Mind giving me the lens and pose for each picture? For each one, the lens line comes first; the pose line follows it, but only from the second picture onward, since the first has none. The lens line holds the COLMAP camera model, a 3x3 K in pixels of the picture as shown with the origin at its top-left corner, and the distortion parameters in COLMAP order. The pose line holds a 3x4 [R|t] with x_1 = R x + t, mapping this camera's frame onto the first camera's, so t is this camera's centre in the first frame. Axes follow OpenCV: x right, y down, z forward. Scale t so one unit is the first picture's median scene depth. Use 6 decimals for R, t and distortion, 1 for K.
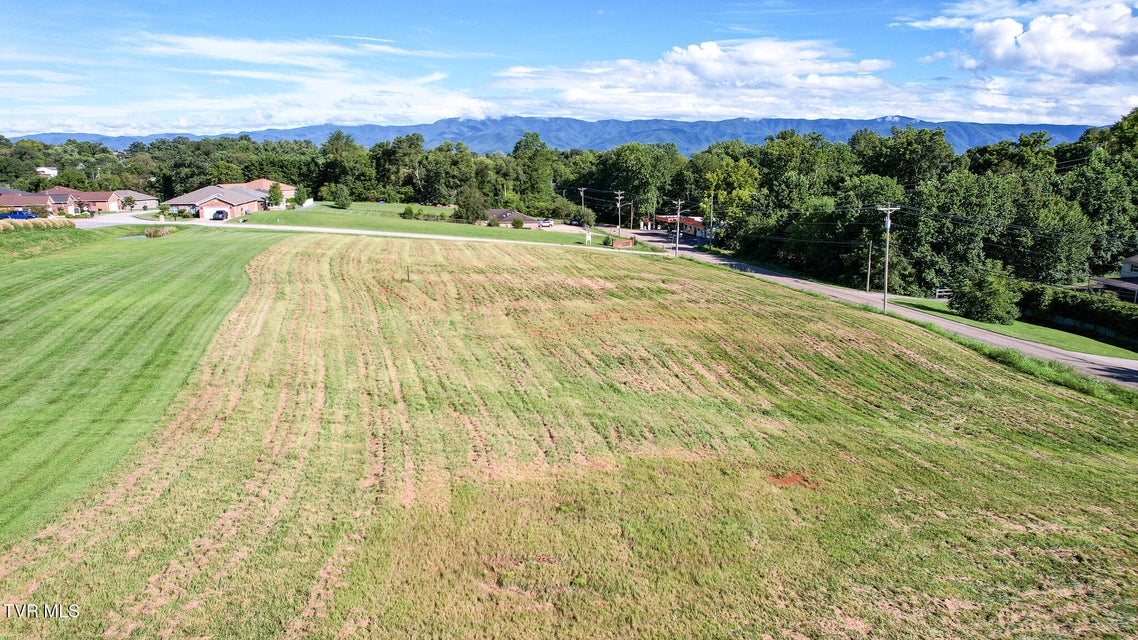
lens RADIAL K [[731.7, 0, 570.4], [0, 731.7, 316.4], [0, 0, 1]] dist [-0.073623, 0.070343]
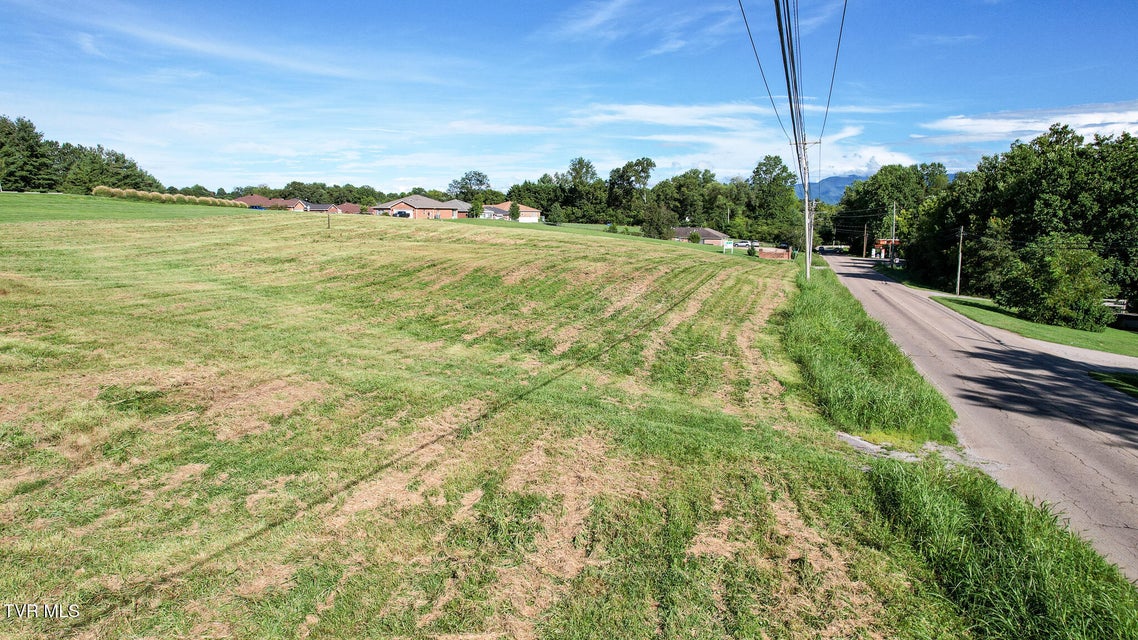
lens RADIAL K [[723.7, 0, 569.6], [0, 723.7, 322.5], [0, 0, 1]] dist [-0.078028, 0.067928]
pose [[0.869944, 0.070279, -0.488116, 0.217517], [-0.103973, 0.993683, -0.042234, 0.033640], [0.482065, 0.087492, 0.871756, 0.090063]]
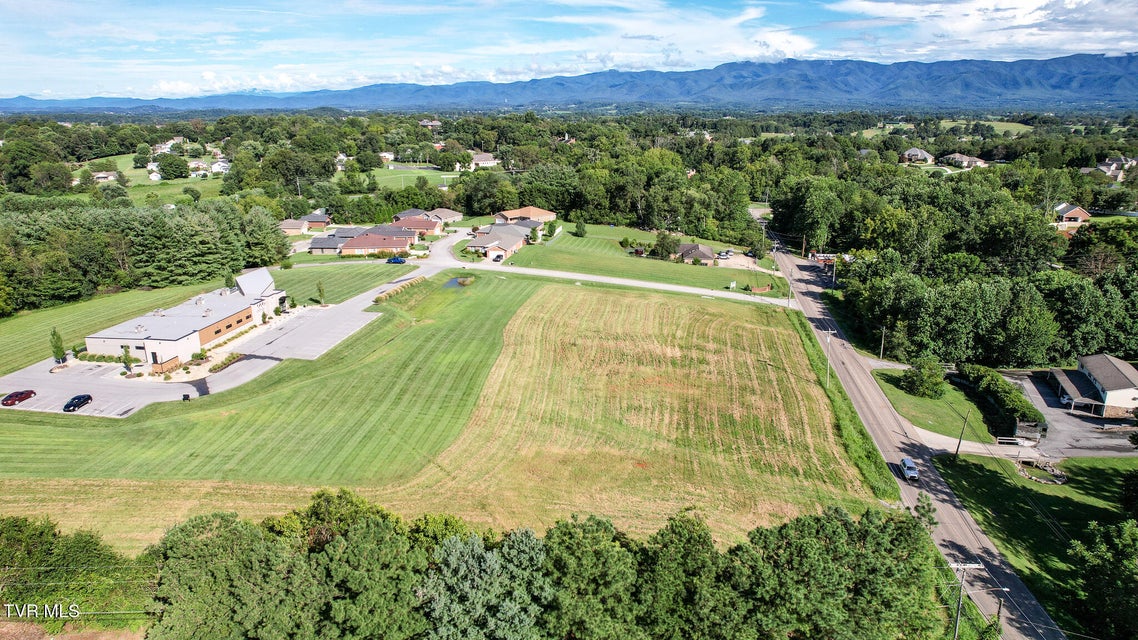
lens RADIAL K [[732.9, 0, 569.0], [0, 732.9, 320.0], [0, 0, 1]] dist [-0.065998, 0.060303]
pose [[0.932291, 0.095150, -0.348970, 0.167104], [-0.067517, 0.993601, 0.090541, -0.106898], [0.355352, -0.060849, 0.932750, -0.326583]]
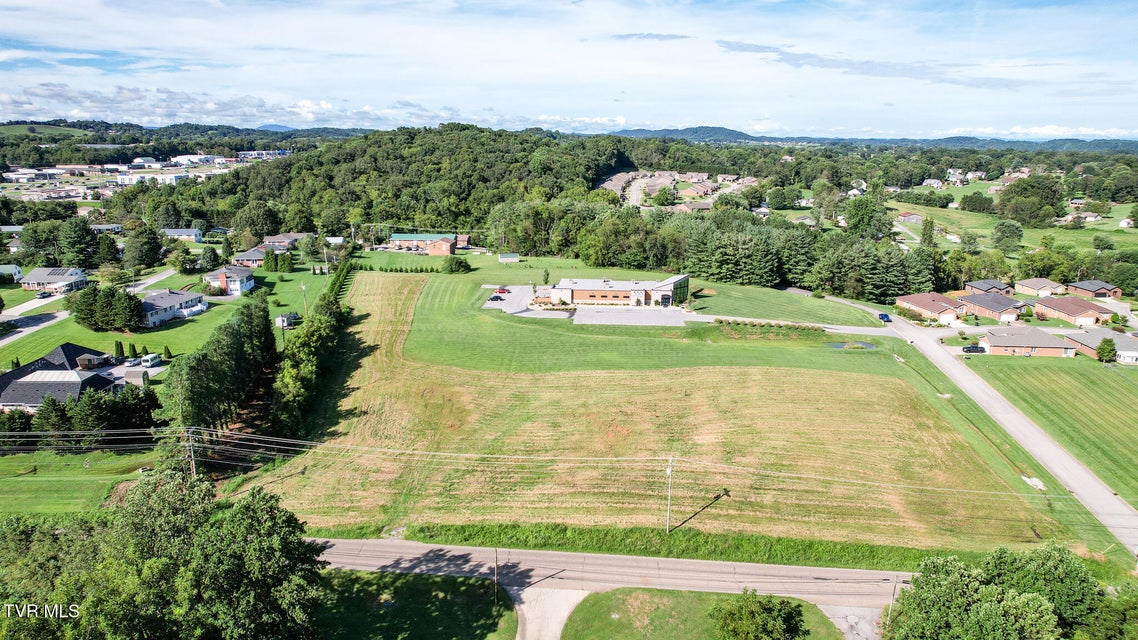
lens RADIAL K [[723.7, 0, 569.6], [0, 723.7, 322.5], [0, 0, 1]] dist [-0.078028, 0.067928]
pose [[-0.273070, 0.237699, -0.932165, 0.629303], [-0.207755, 0.931554, 0.298403, -0.284048], [0.939293, 0.275147, -0.204997, 0.370772]]
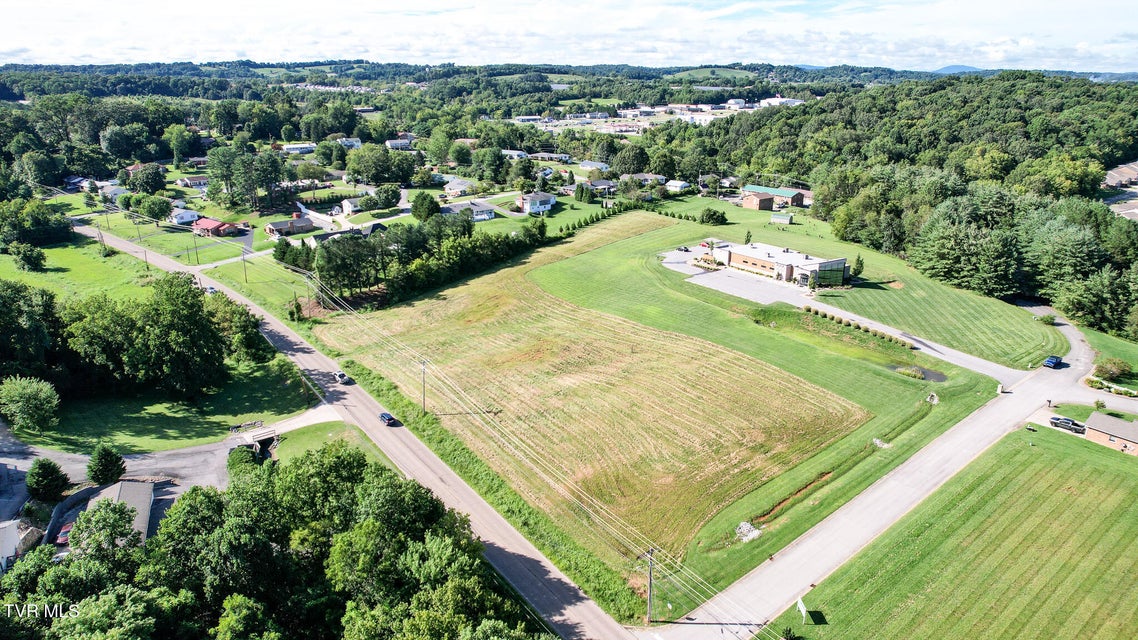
lens RADIAL K [[731.7, 0, 570.4], [0, 731.7, 316.4], [0, 0, 1]] dist [-0.073623, 0.070343]
pose [[-0.908490, 0.131550, -0.396661, 0.298177], [-0.087325, 0.868453, 0.488020, -0.440140], [0.408681, 0.478000, -0.777494, 0.934332]]
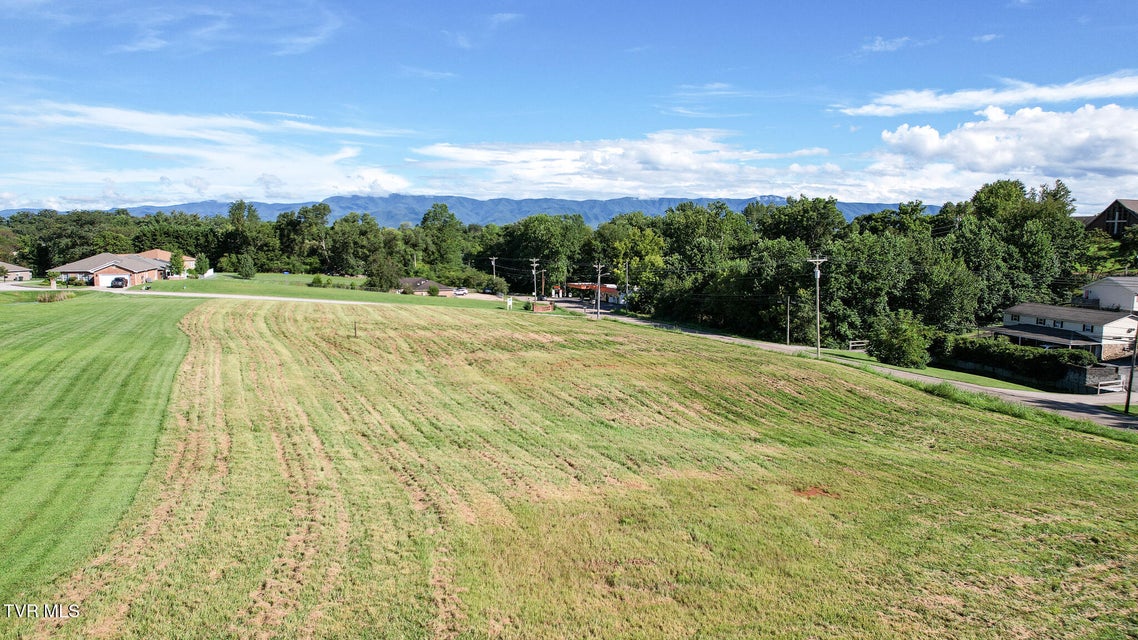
lens RADIAL K [[731.7, 0, 570.4], [0, 731.7, 316.4], [0, 0, 1]] dist [-0.073623, 0.070343]
pose [[0.989220, -0.017129, 0.145435, -0.027958], [0.032116, 0.994333, -0.101342, 0.010993], [-0.142875, 0.104921, 0.984164, 0.002139]]
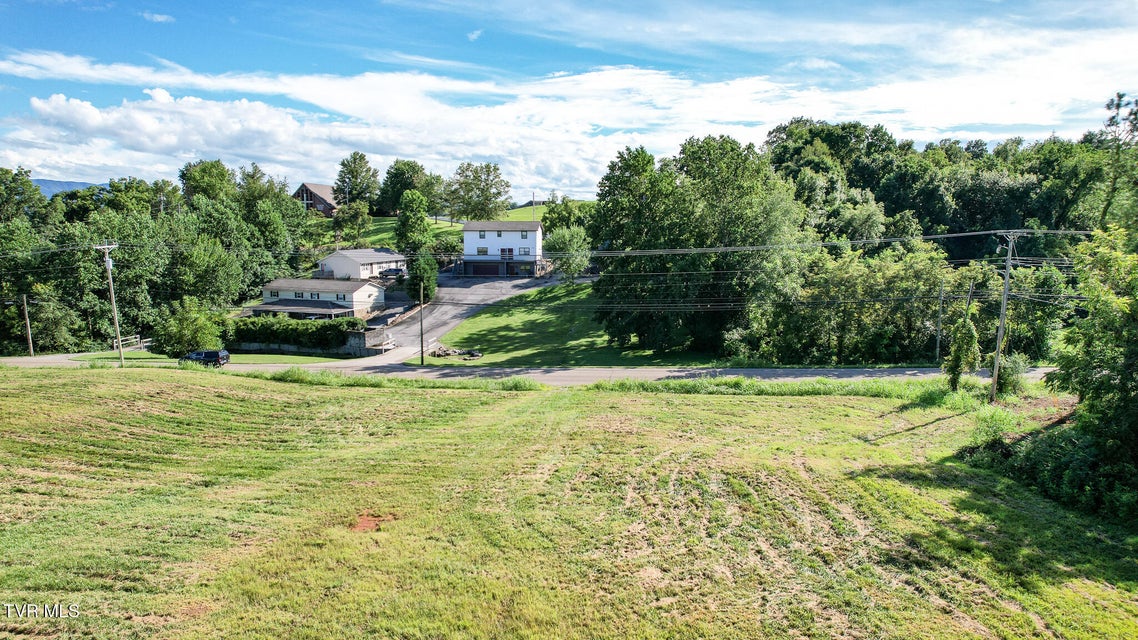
lens RADIAL K [[731.7, 0, 570.4], [0, 731.7, 316.4], [0, 0, 1]] dist [-0.073623, 0.070343]
pose [[0.367335, -0.128710, 0.921140, -0.055668], [0.199730, 0.978190, 0.057032, -0.001664], [-0.908390, 0.163029, 0.385030, 0.065284]]
